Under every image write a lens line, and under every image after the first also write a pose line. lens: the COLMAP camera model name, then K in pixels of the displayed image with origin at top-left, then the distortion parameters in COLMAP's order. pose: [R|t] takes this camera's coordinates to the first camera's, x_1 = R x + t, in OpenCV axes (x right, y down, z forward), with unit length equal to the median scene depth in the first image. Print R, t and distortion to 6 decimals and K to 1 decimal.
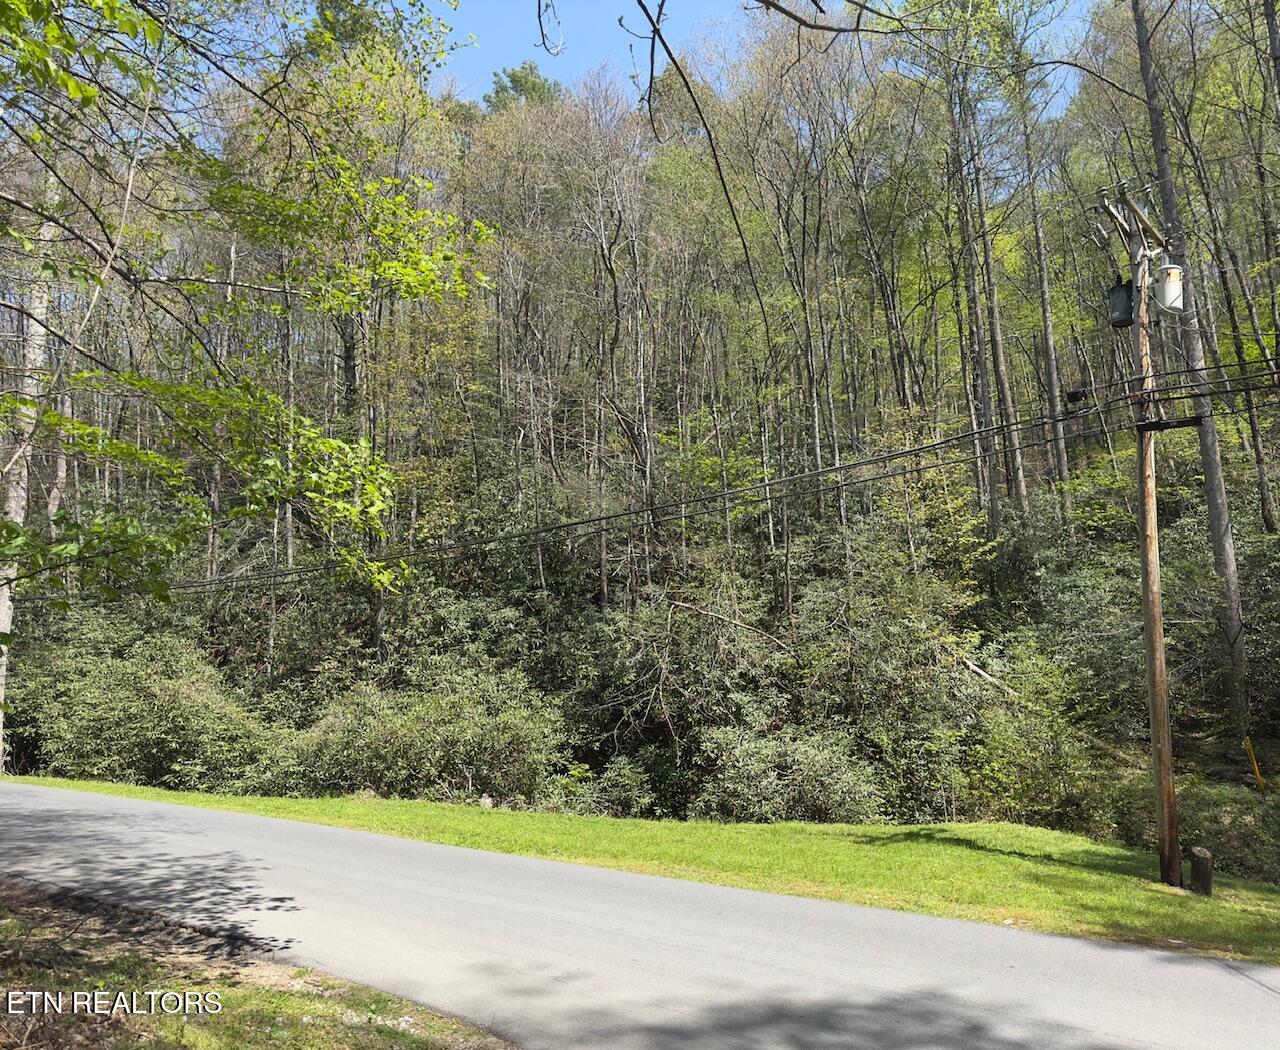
lens RADIAL K [[1007.9, 0, 690.2], [0, 1007.9, 503.2], [0, 0, 1]] dist [0.134566, -0.250223]
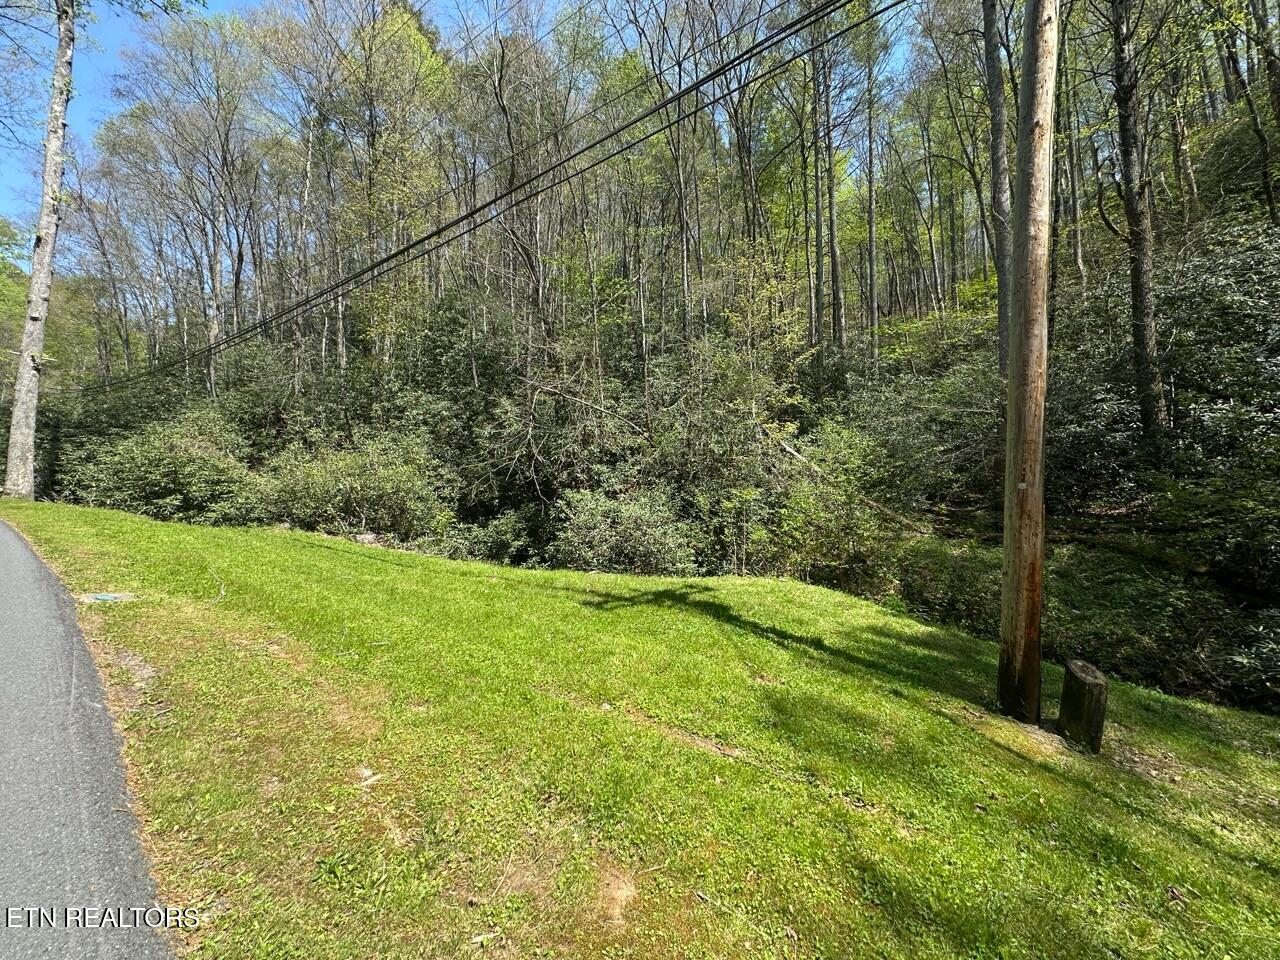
lens RADIAL K [[505.3, 0, 640.0], [0, 505.3, 480.0], [0, 0, 1]] dist [-0.000072, 0.000299]
pose [[0.997100, 0.034144, -0.068007, 0.154184], [-0.022763, 0.986595, 0.161590, 0.112395], [0.072613, -0.159574, 0.984512, 0.414838]]
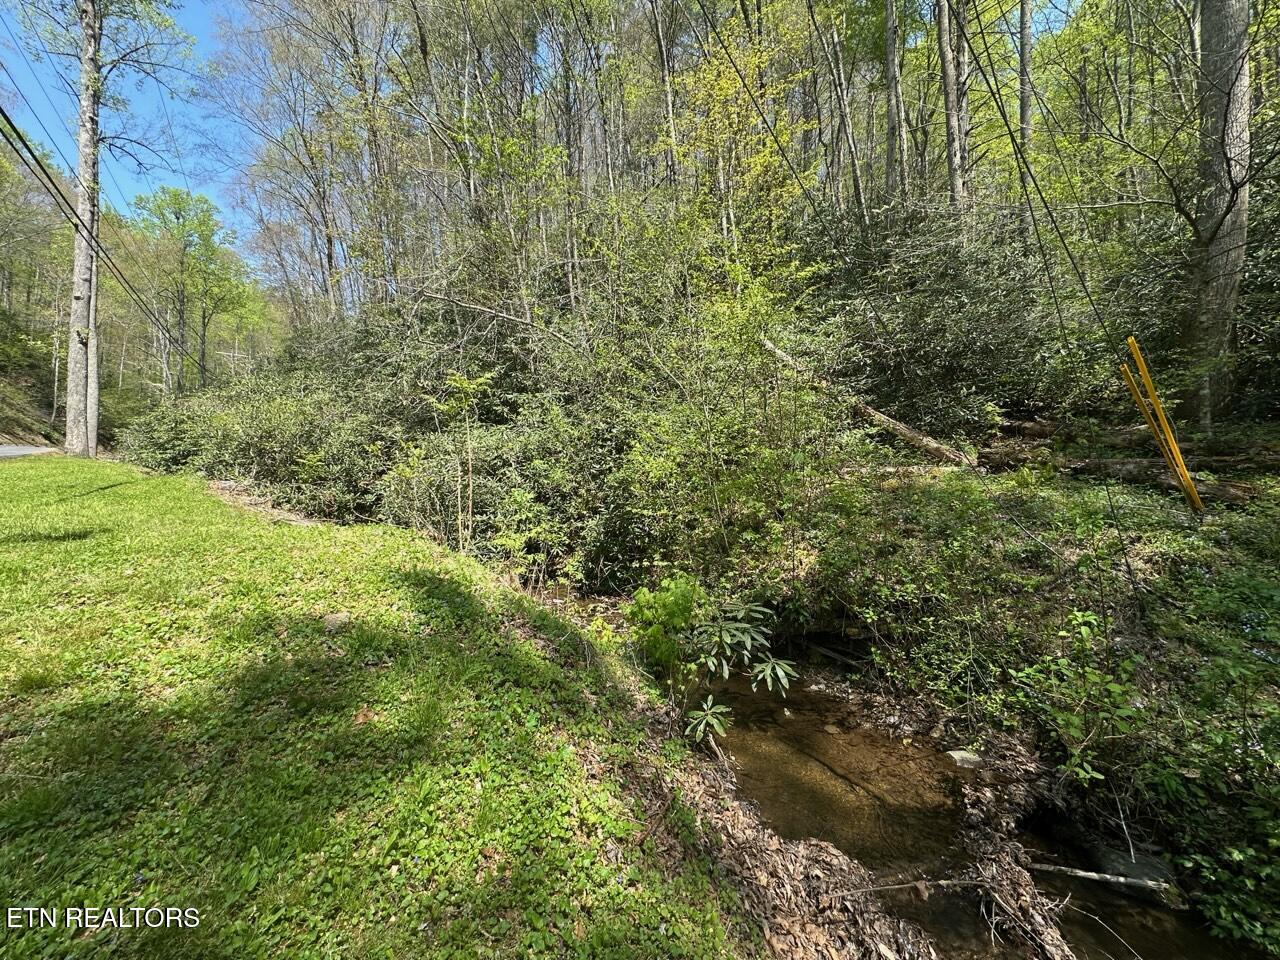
lens RADIAL K [[505.3, 0, 640.0], [0, 505.3, 480.0], [0, 0, 1]] dist [-0.000072, 0.000299]
pose [[0.911886, 0.025782, -0.409633, 0.373729], [0.063663, 0.977062, 0.203215, 0.189347], [0.405476, -0.211387, 0.889328, 0.645240]]
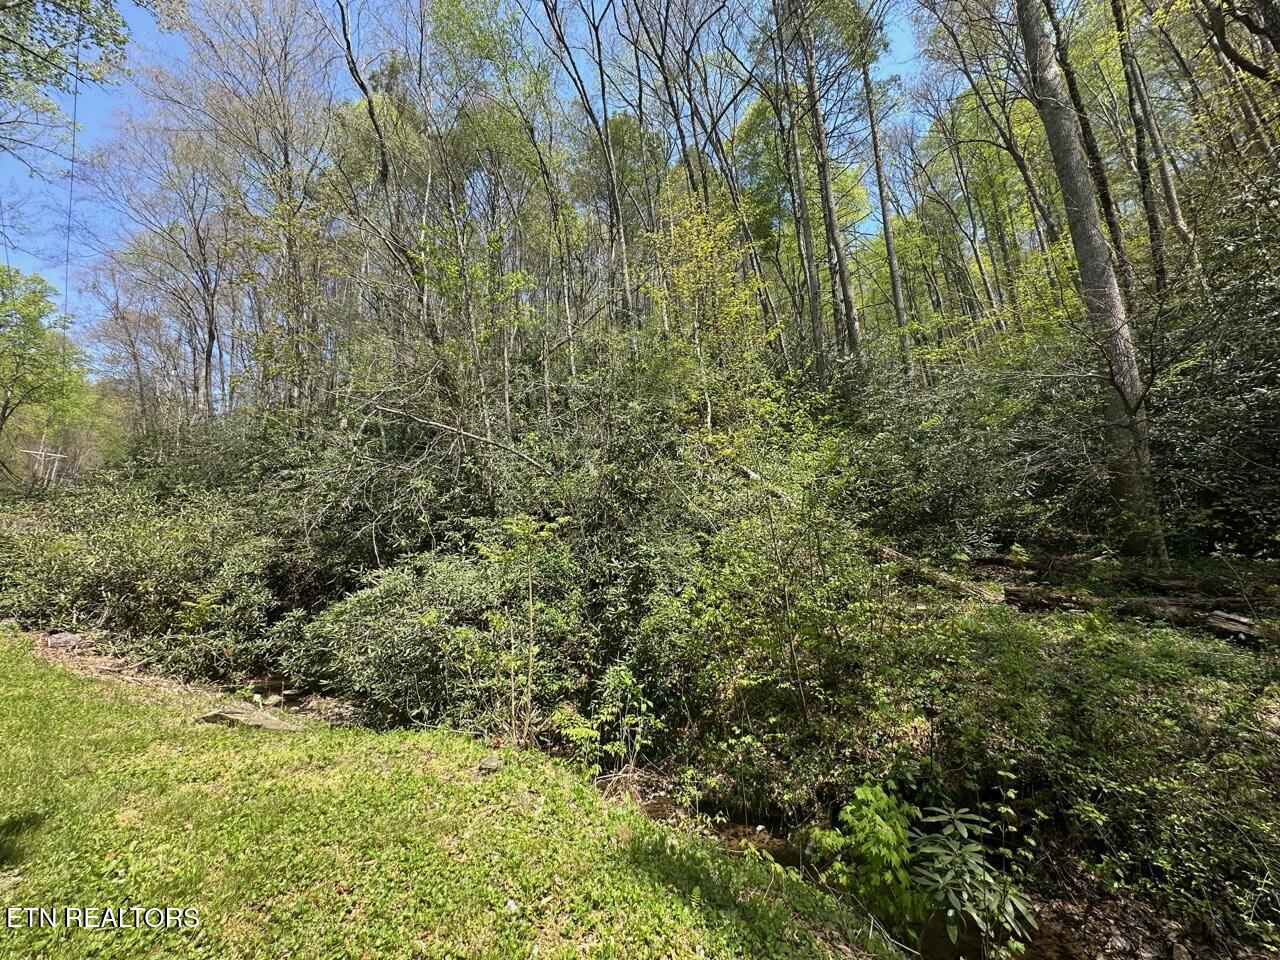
lens RADIAL K [[505.3, 0, 640.0], [0, 505.3, 480.0], [0, 0, 1]] dist [-0.000072, 0.000299]
pose [[0.979439, -0.041889, -0.197345, 0.291238], [0.043713, 0.999032, 0.004894, 0.171021], [0.196949, -0.013420, 0.980322, 0.647009]]
